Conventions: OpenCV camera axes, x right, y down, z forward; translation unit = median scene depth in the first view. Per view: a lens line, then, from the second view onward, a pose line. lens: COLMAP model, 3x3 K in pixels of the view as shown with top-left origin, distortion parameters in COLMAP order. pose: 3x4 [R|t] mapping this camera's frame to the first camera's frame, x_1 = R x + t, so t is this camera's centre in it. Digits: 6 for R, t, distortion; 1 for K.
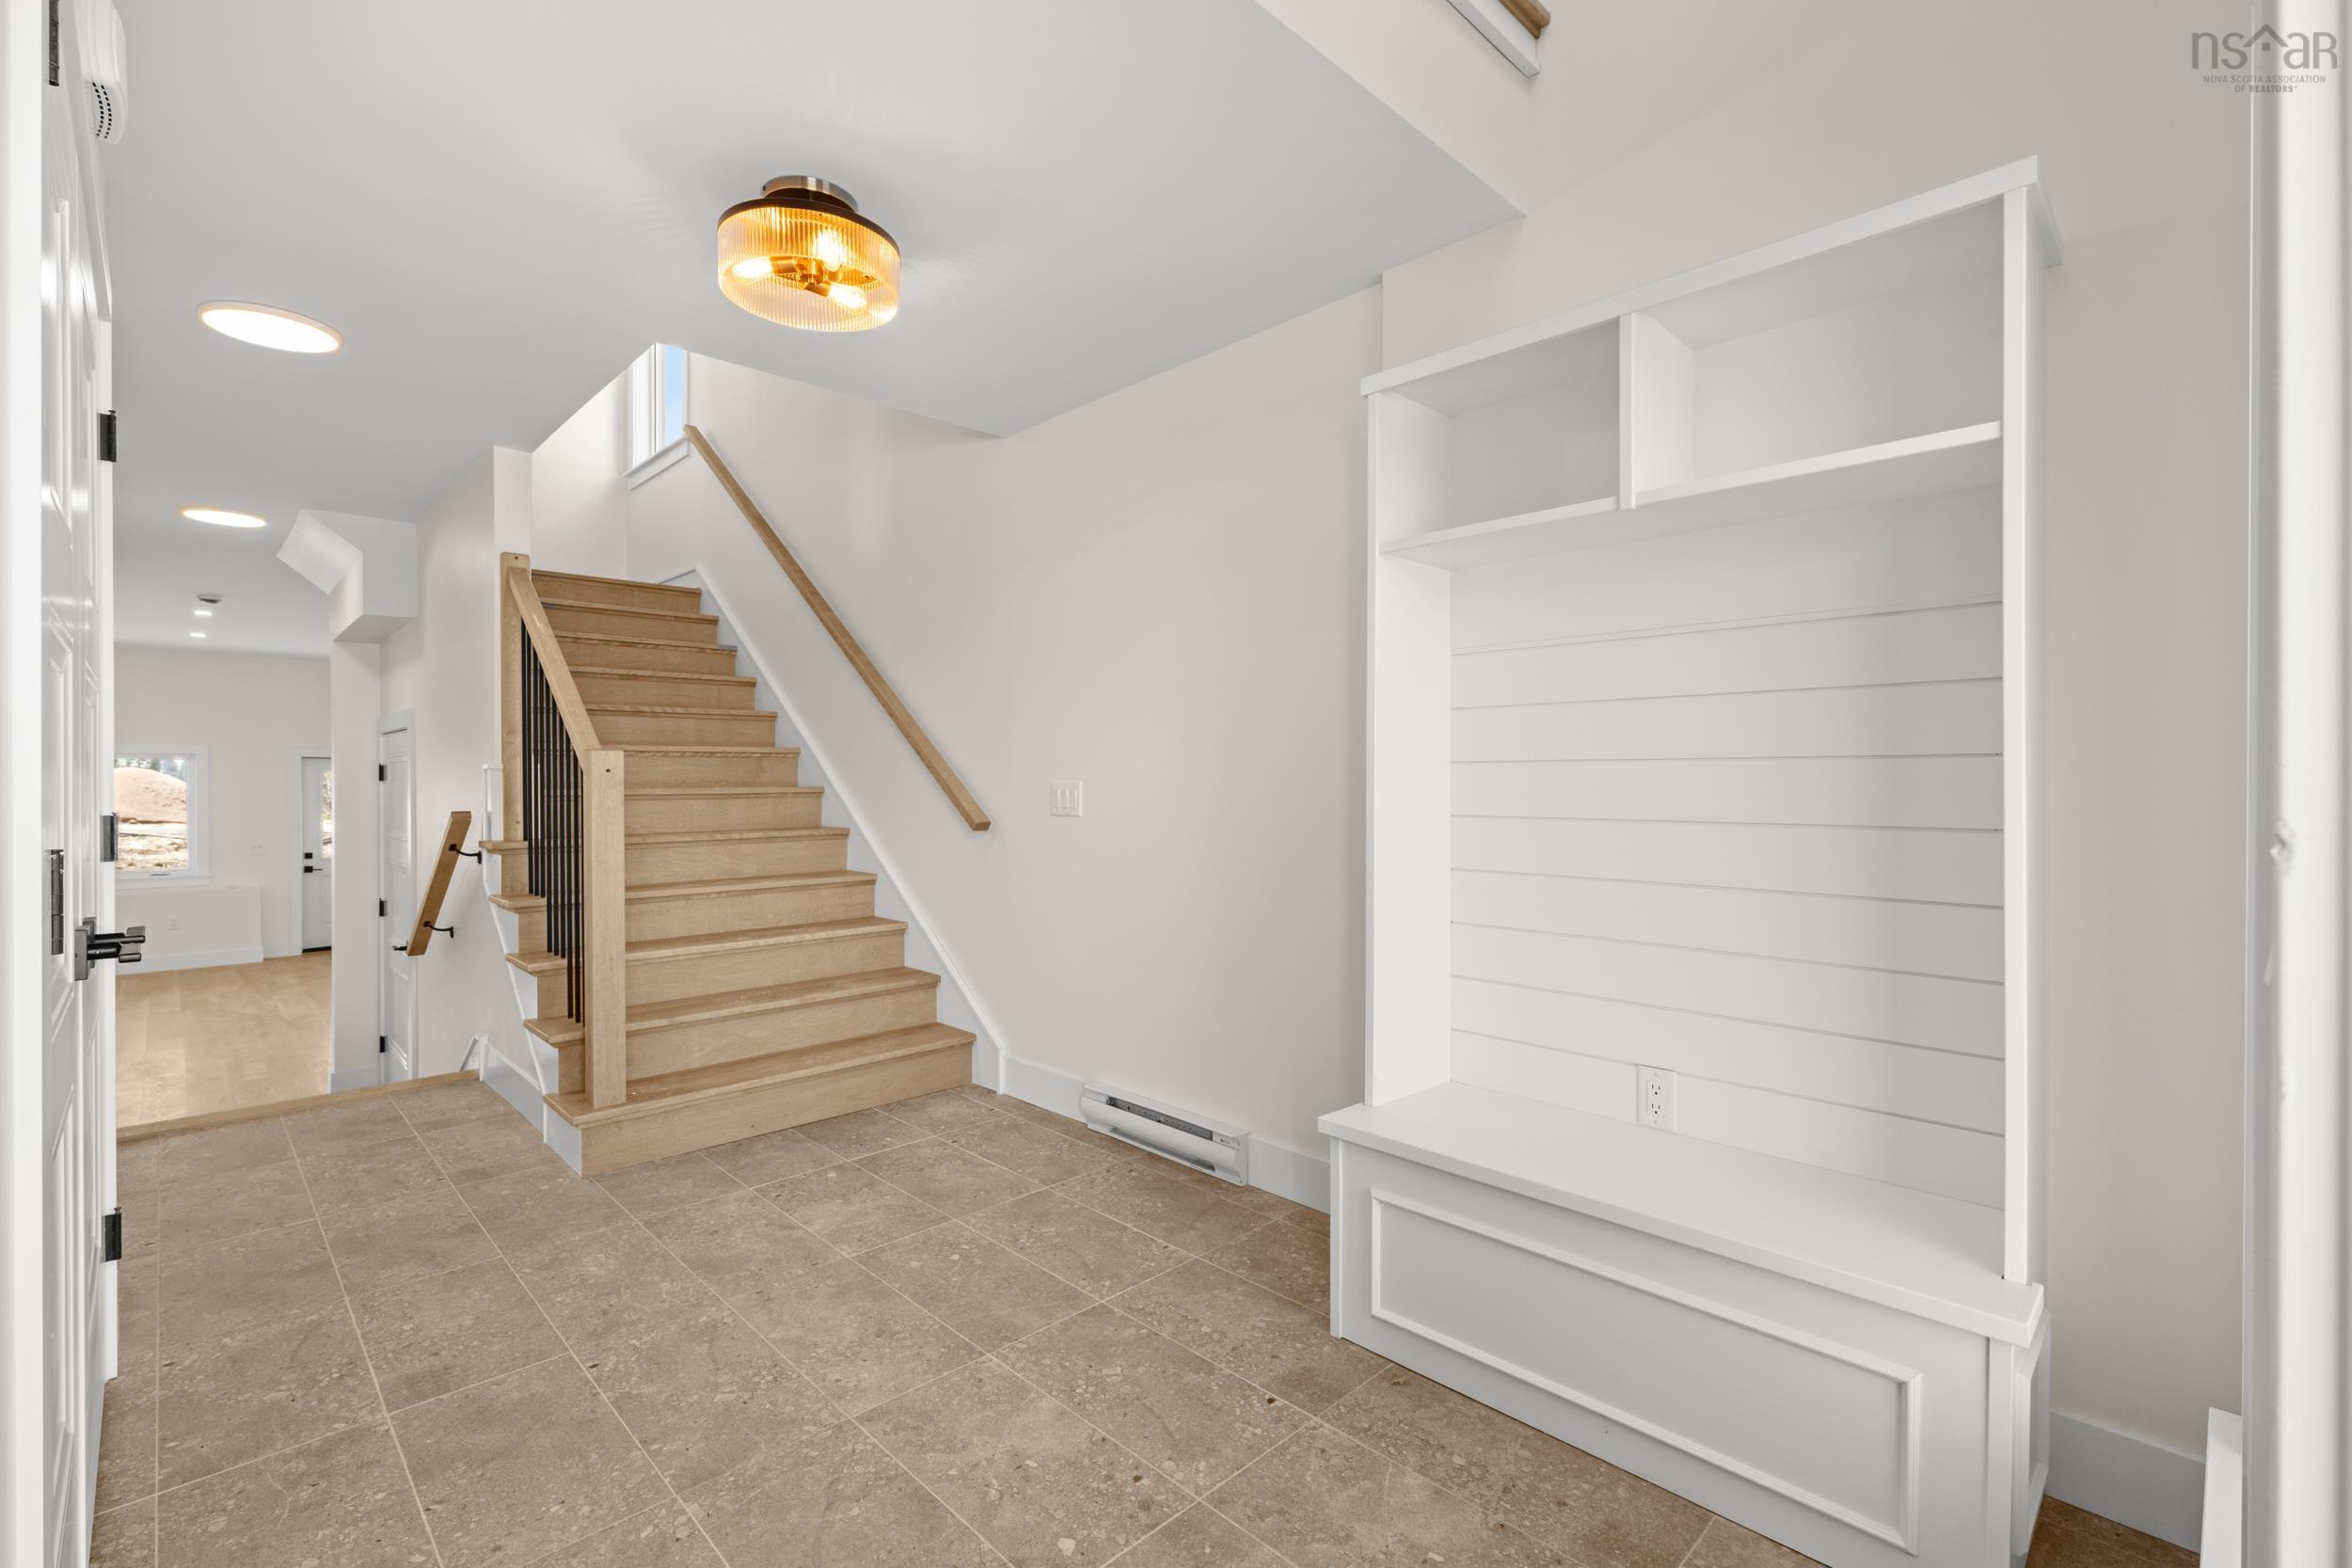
lens RADIAL K [[1043.2, 0, 1179.7], [0, 1043.2, 789.1], [0, 0, 1]] dist [-0.001417, 0.000447]
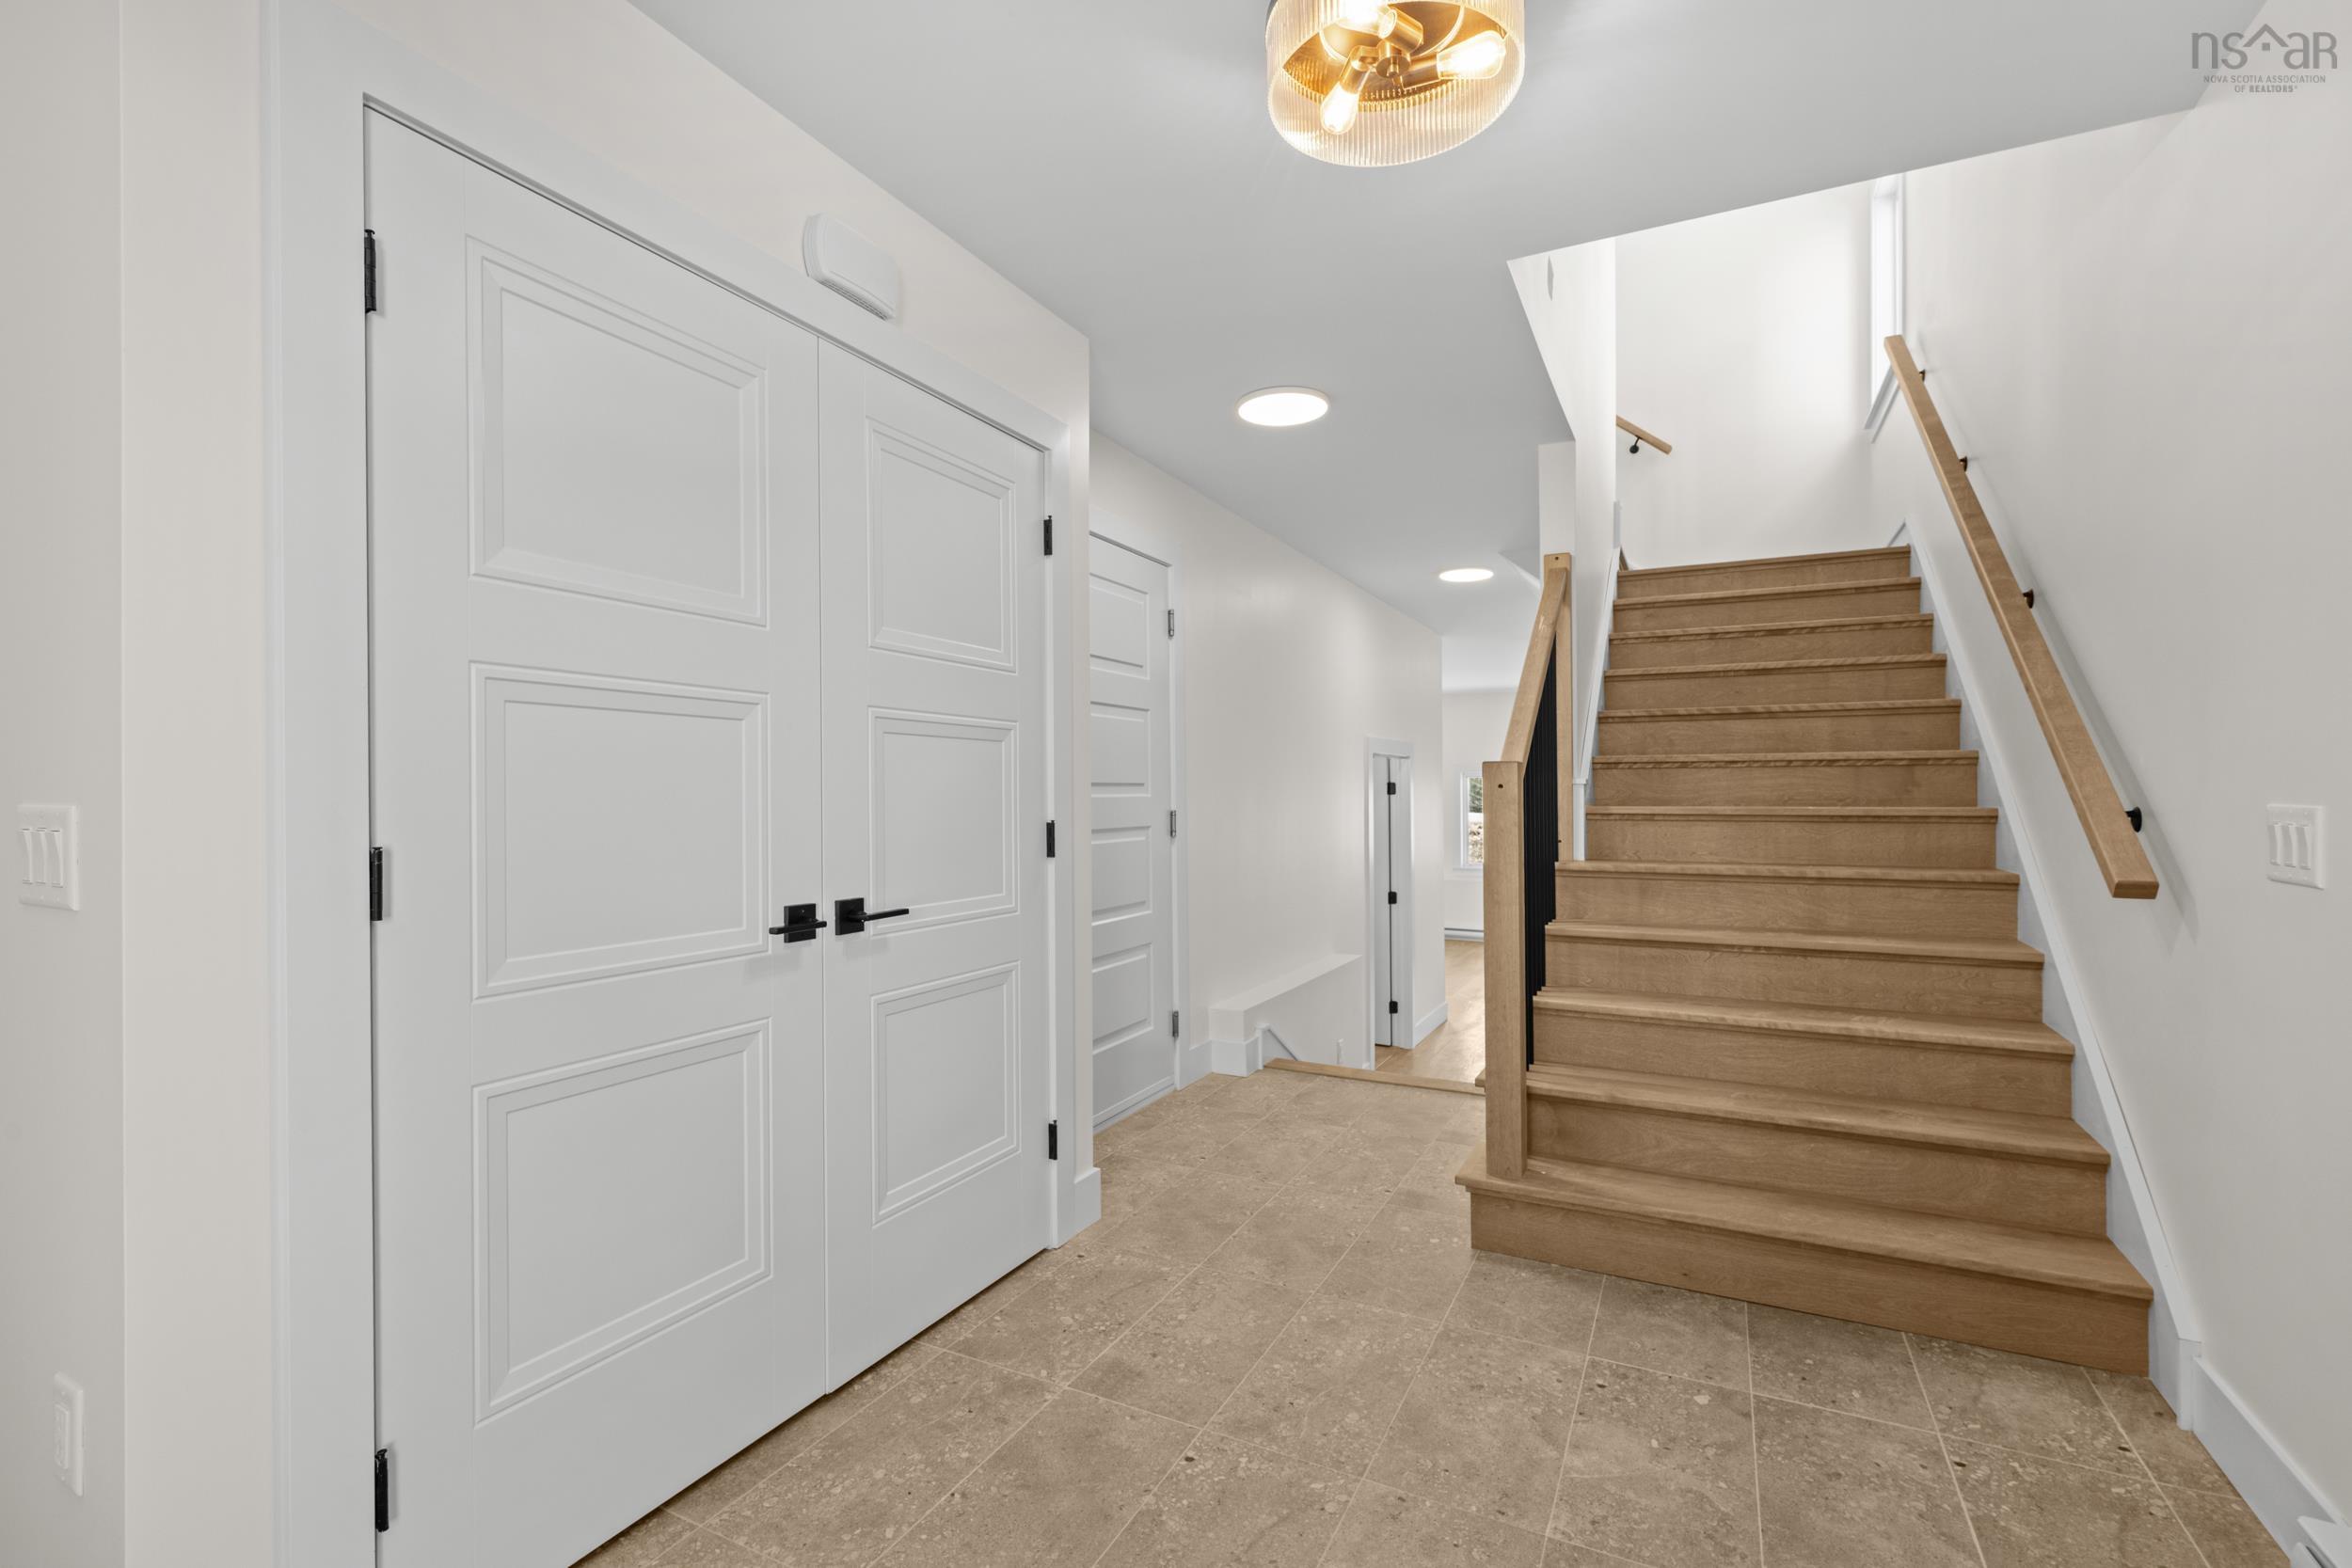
lens RADIAL K [[1052.3, 0, 1173.6], [0, 1052.3, 792.1], [0, 0, 1]] dist [0.001007, 0.000337]
pose [[0.316564, 0.001486, -0.948570, 0.230649], [-0.010700, 0.999941, -0.002004, -0.009897], [0.948511, 0.010785, 0.316561, 0.569343]]
